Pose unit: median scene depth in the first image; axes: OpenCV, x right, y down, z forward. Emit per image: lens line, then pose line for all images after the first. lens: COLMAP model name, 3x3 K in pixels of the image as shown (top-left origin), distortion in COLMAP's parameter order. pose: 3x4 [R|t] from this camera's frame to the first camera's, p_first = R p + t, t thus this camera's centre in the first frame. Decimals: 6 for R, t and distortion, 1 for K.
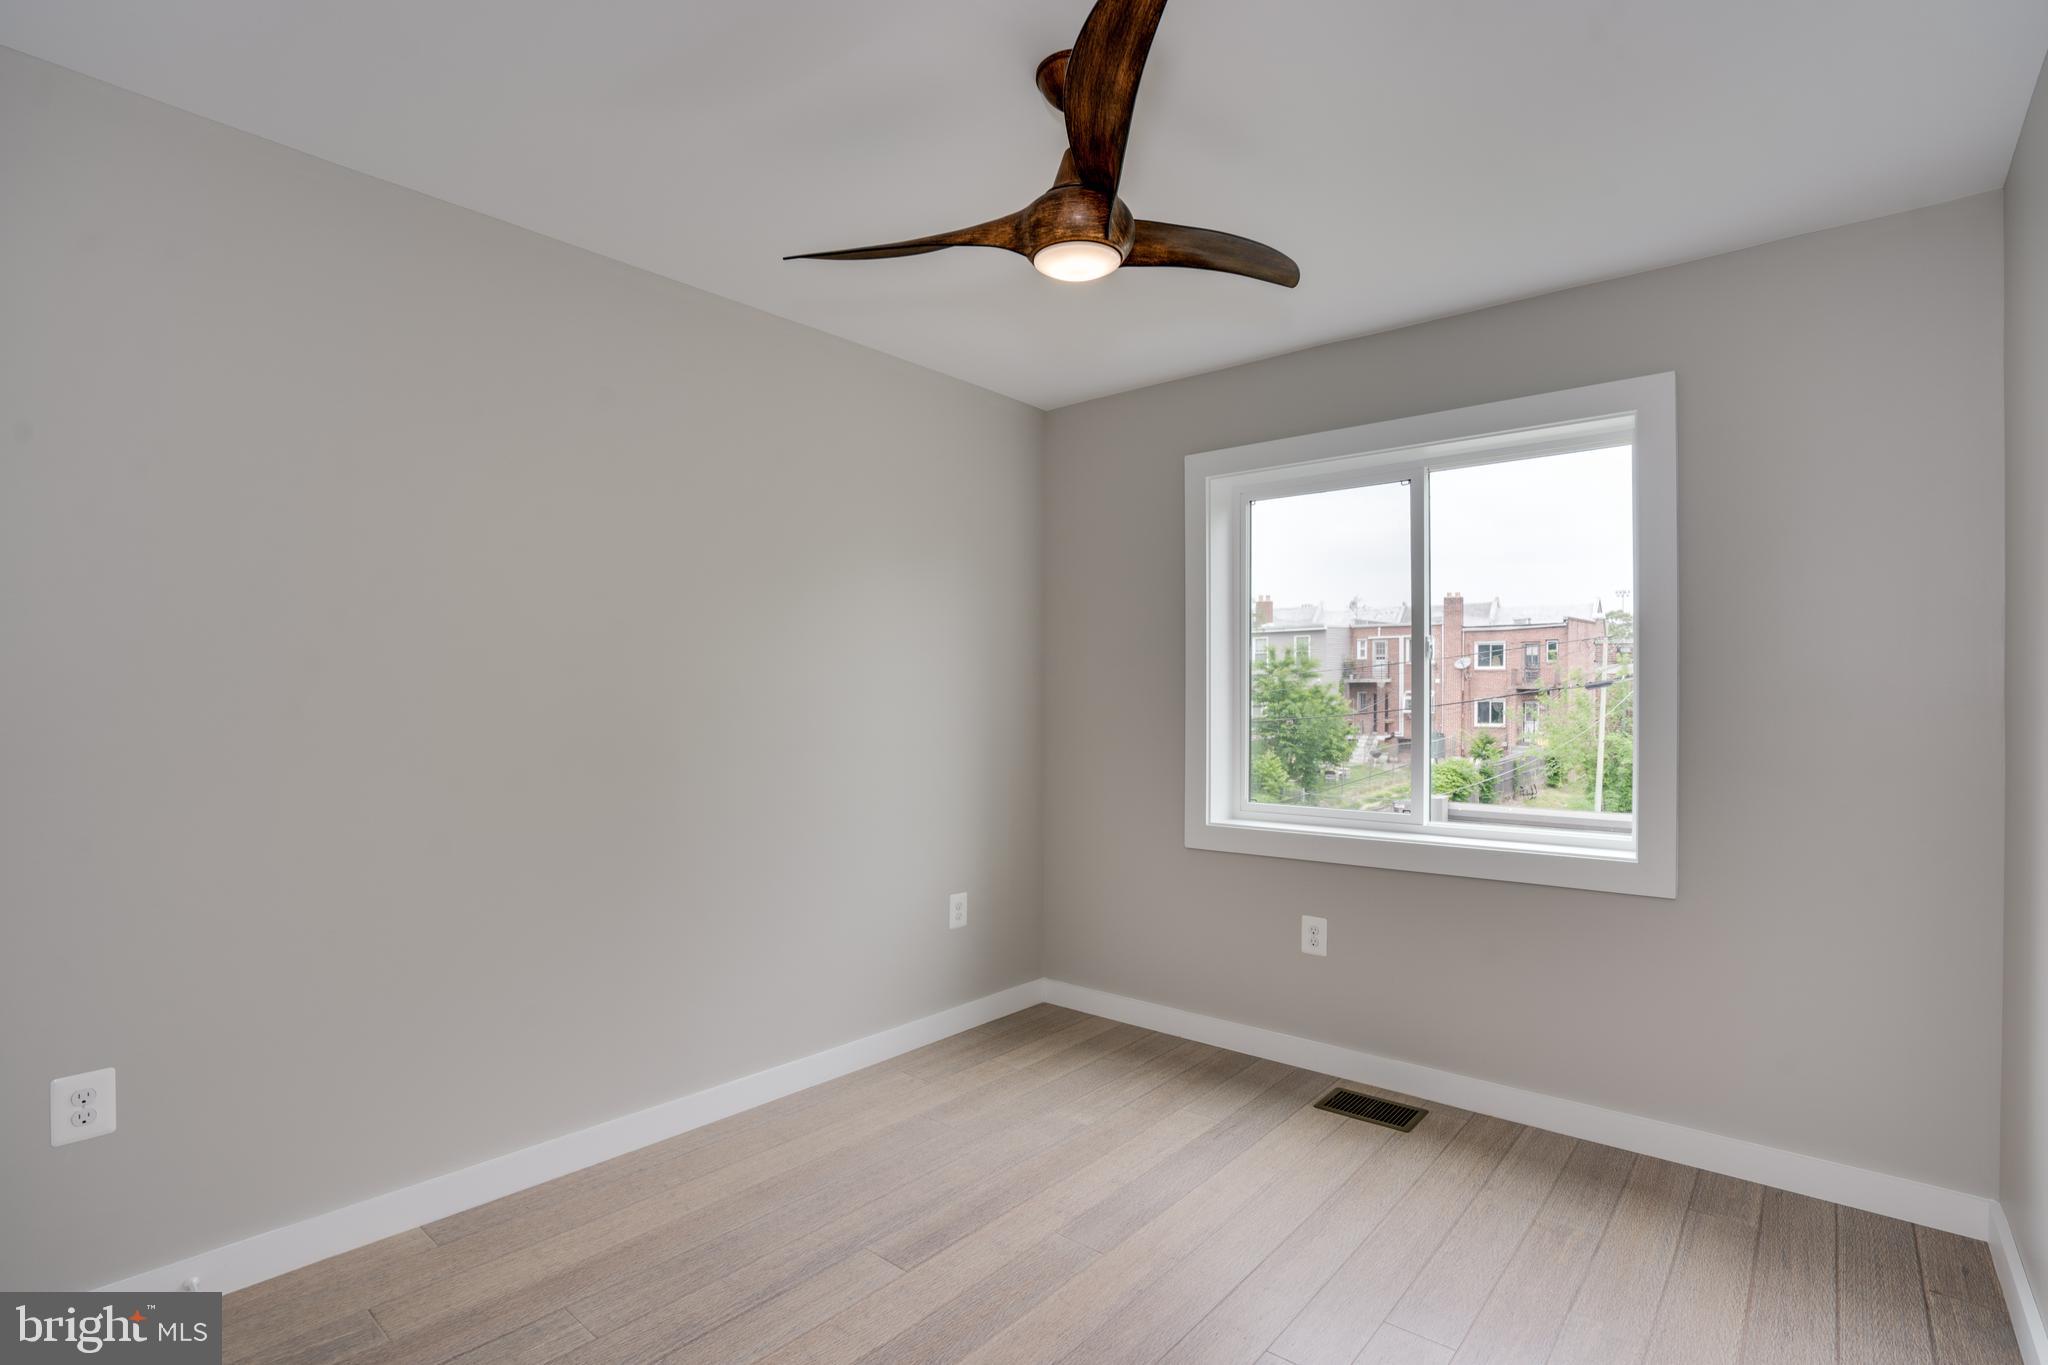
lens RADIAL K [[950.7, 0, 1027.0], [0, 950.7, 695.2], [0, 0, 1]] dist [-0.042190, 0.007795]
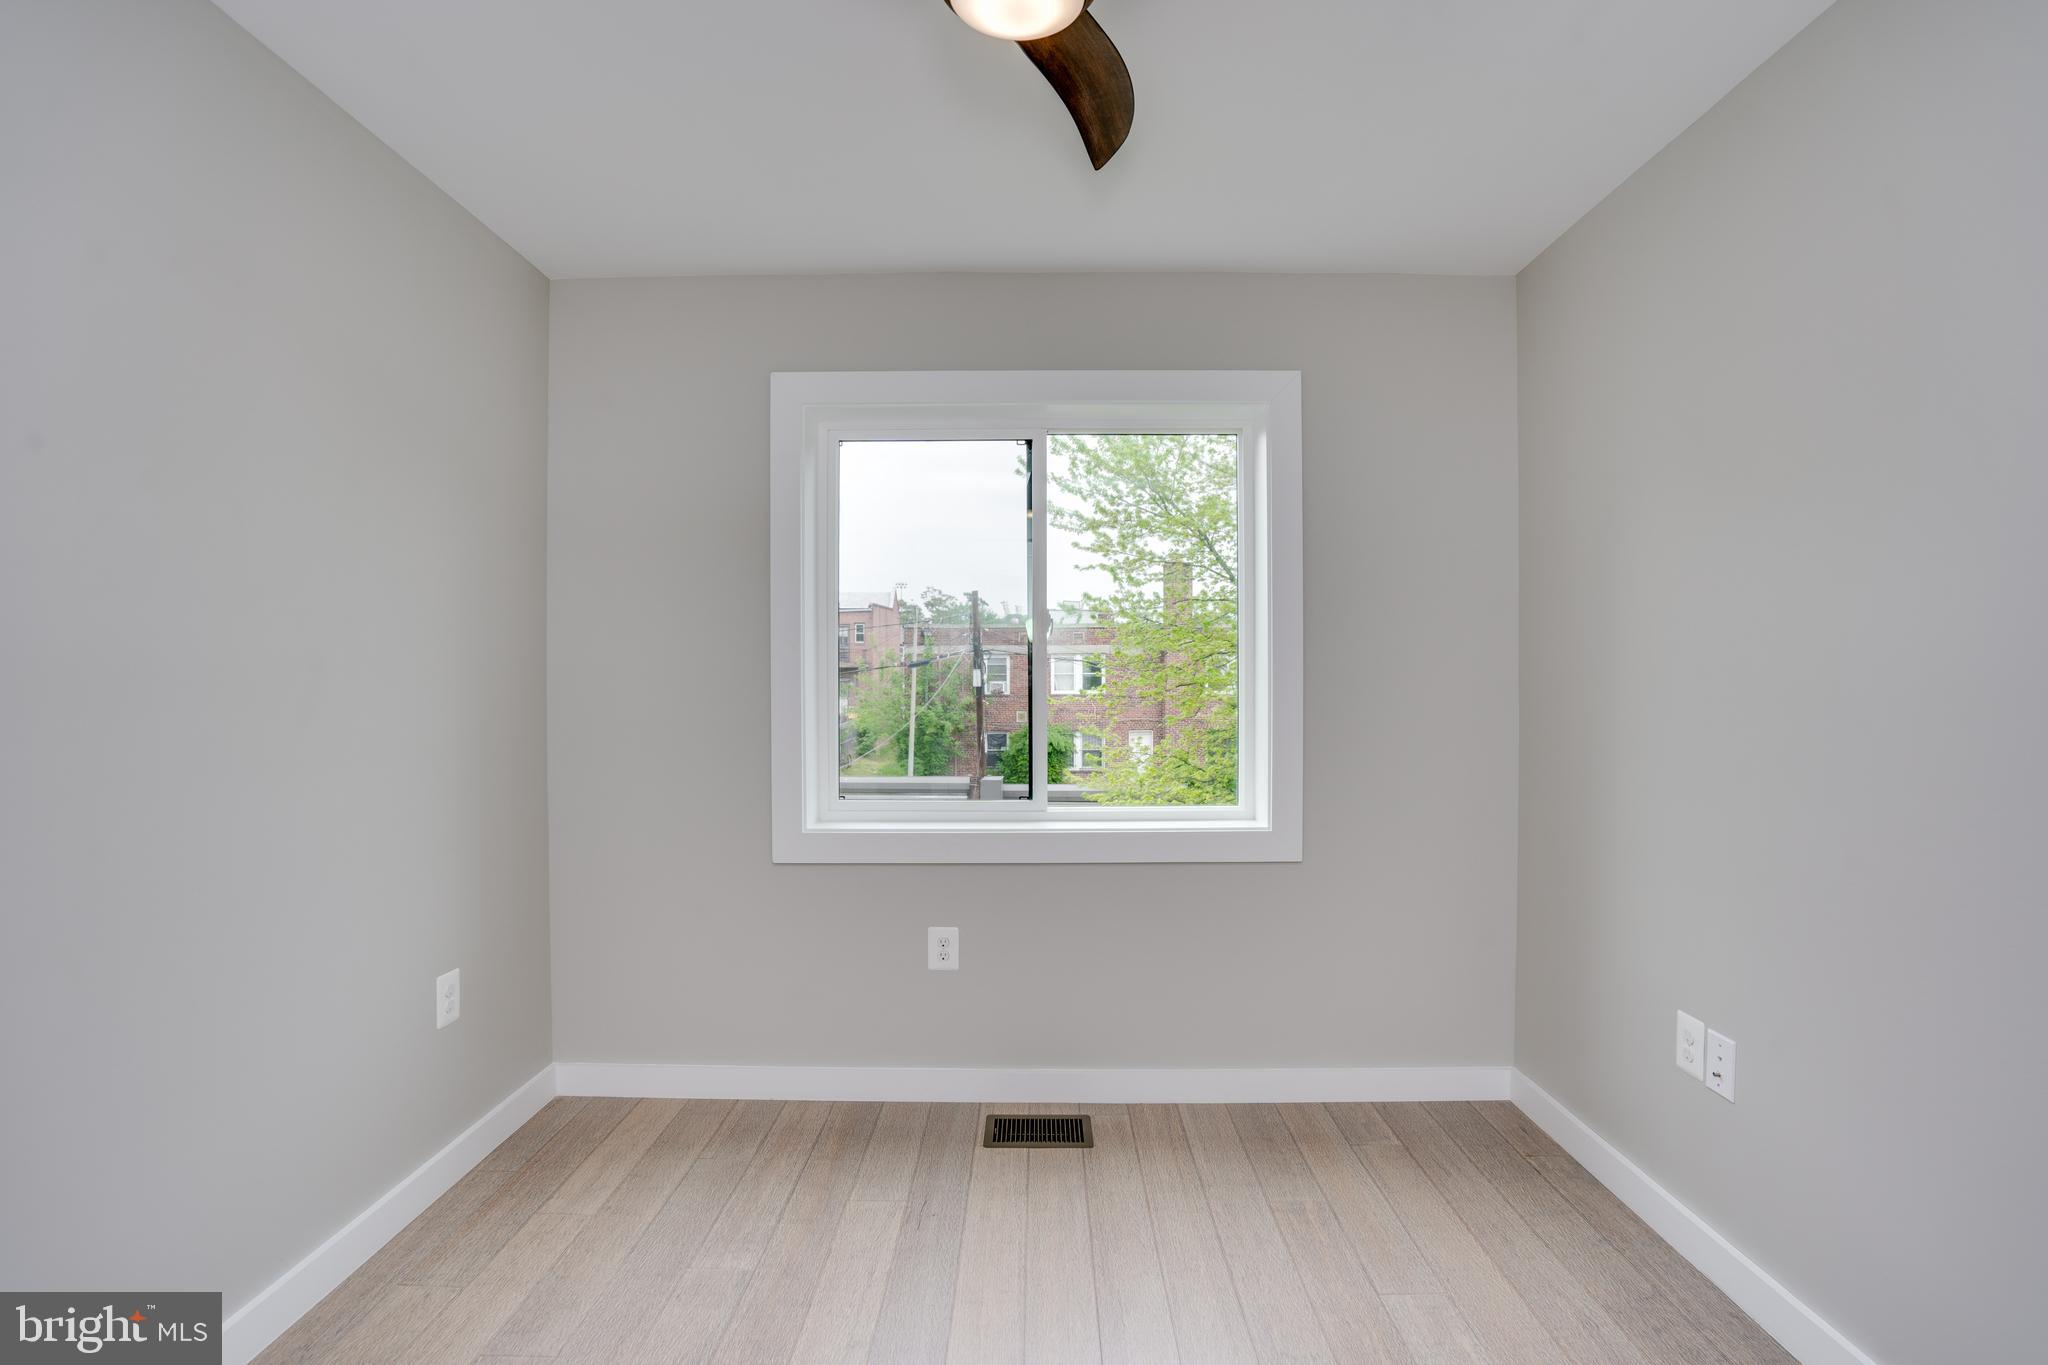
lens RADIAL K [[950.7, 0, 1005.6], [0, 950.7, 681.7], [0, 0, 1]] dist [-0.042190, 0.007795]
pose [[0.776047, -0.006313, 0.630643, -0.192626], [0.000794, 0.999959, 0.009033, 0.000376], [-0.630674, -0.006509, 0.776020, 0.270308]]
